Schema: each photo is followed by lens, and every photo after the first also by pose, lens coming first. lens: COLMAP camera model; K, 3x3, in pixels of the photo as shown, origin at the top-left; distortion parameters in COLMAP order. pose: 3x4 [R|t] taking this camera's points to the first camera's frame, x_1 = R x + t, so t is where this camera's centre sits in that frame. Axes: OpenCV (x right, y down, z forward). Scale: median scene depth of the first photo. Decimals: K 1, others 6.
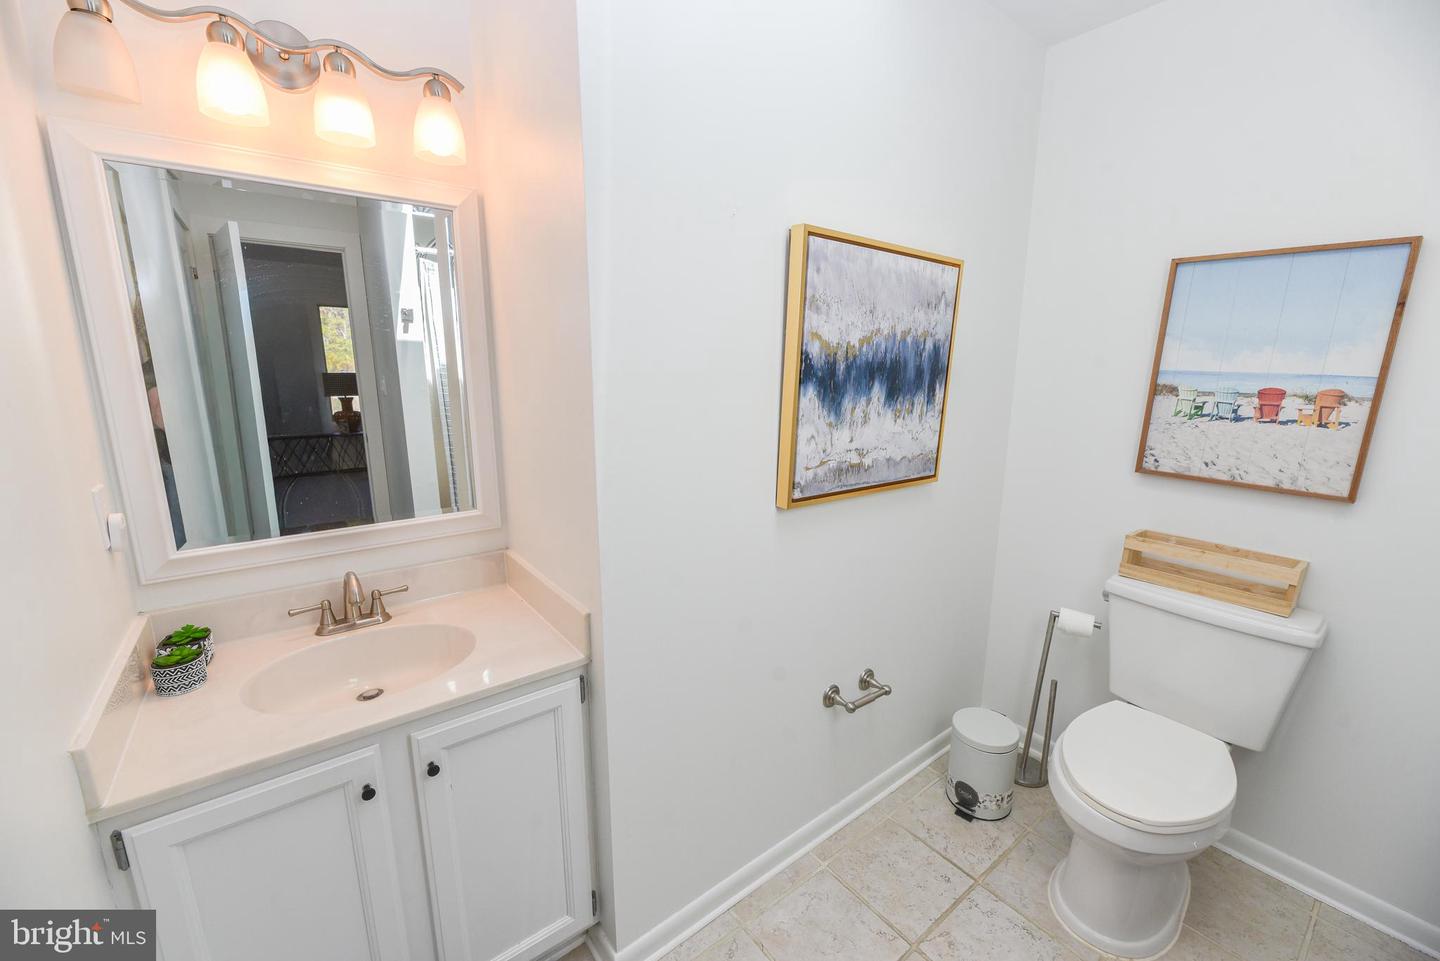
lens RADIAL K [[579.9, 0, 725.1], [0, 579.9, 483.8], [0, 0, 1]] dist [-0.002131, -0.000260]
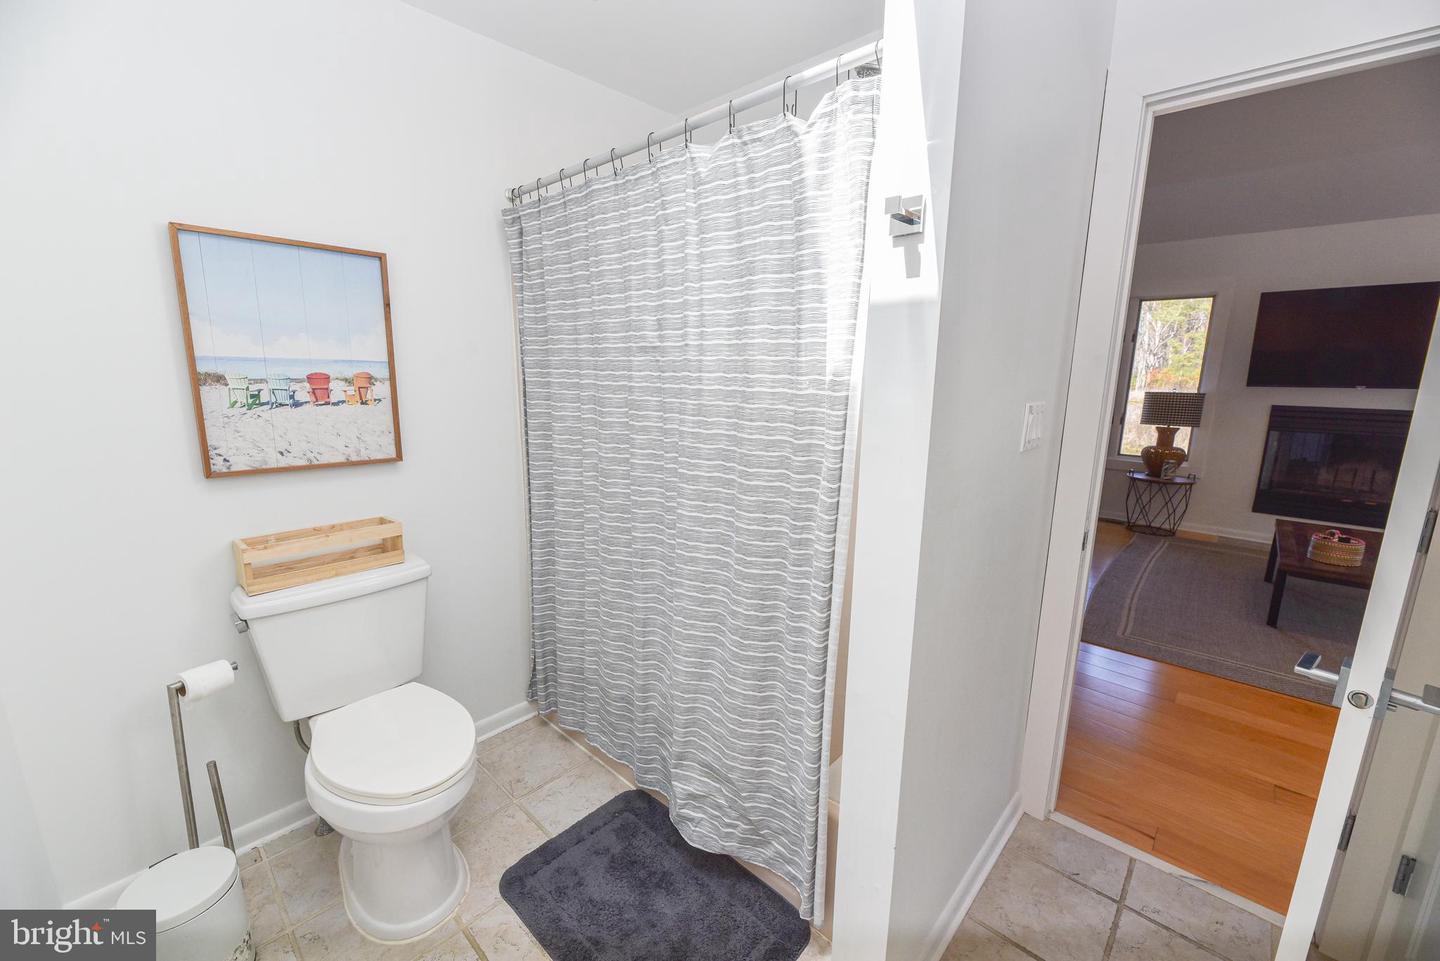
lens RADIAL K [[579.9, 0, 725.1], [0, 579.9, 483.8], [0, 0, 1]] dist [-0.002131, -0.000260]
pose [[-0.163930, -0.206783, 0.964556, -0.247492], [0.191559, 0.952498, 0.236755, -0.075498], [-0.967694, 0.223581, -0.116532, 0.420663]]
